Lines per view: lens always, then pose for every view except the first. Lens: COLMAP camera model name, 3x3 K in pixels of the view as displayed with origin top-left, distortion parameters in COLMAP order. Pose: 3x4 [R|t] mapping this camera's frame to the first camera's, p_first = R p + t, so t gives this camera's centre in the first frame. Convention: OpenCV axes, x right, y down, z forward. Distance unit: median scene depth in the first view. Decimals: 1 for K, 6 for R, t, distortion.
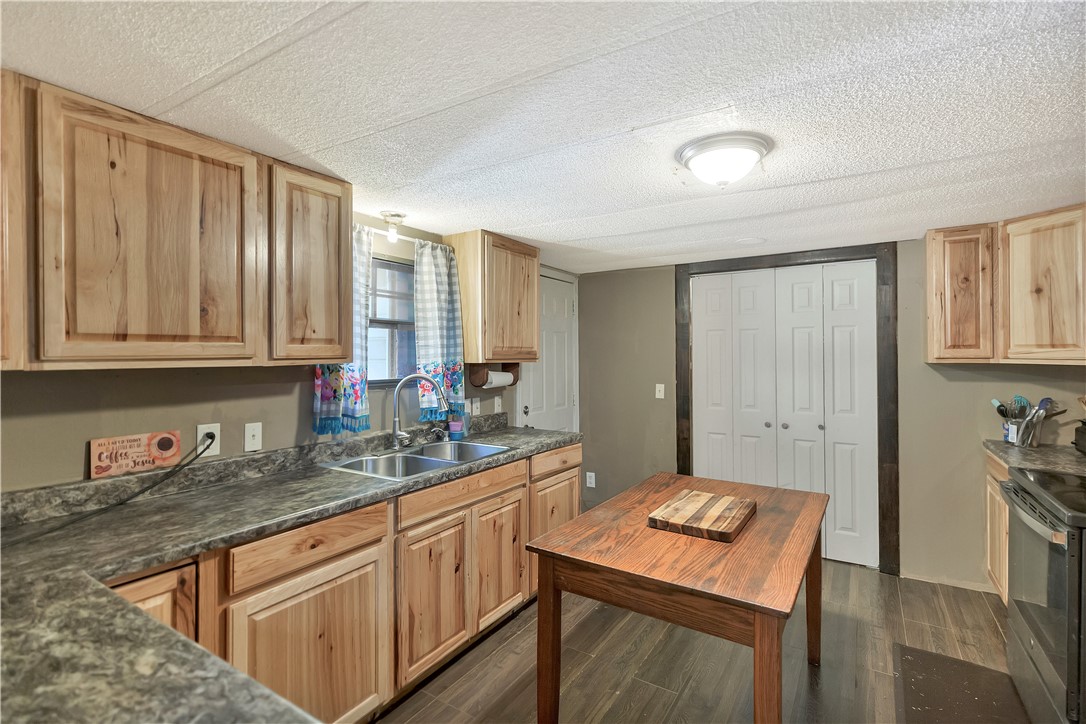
lens RADIAL K [[502.4, 0, 548.8], [0, 502.4, 345.1], [0, 0, 1]] dist [-0.000073, -0.000051]
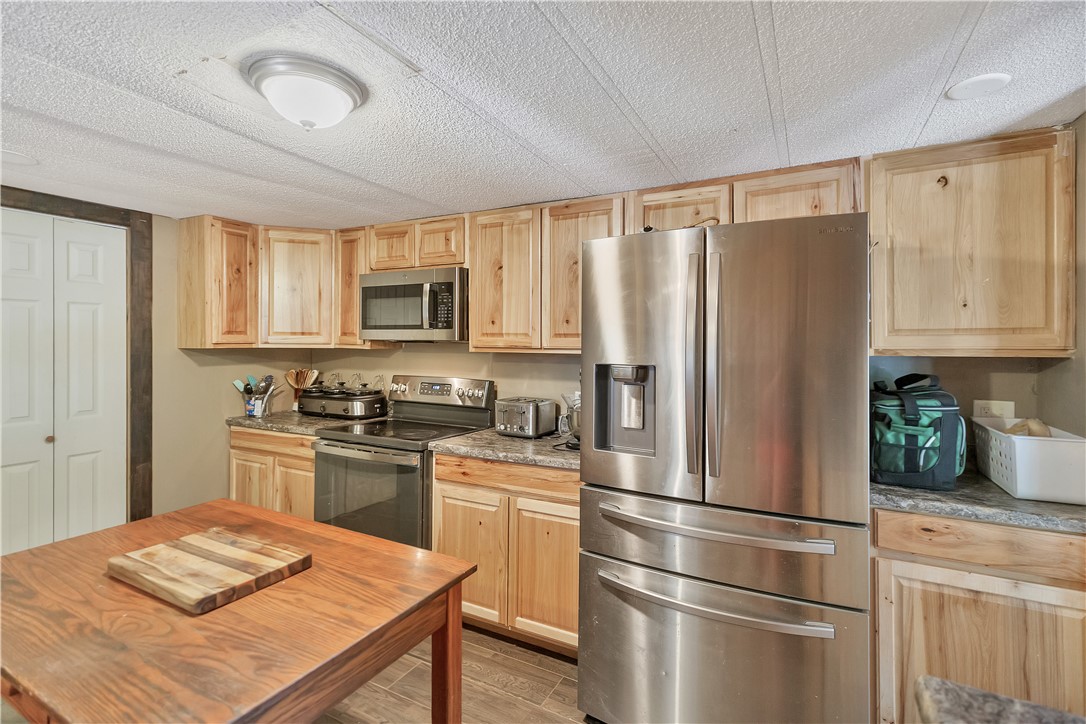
lens RADIAL K [[502.4, 0, 548.8], [0, 502.4, 345.1], [0, 0, 1]] dist [-0.000073, -0.000051]
pose [[-0.076316, -0.005816, 0.997067, -0.325363], [-0.017898, 0.999830, 0.004462, 0.013787], [-0.996923, -0.017505, -0.076407, 0.453886]]
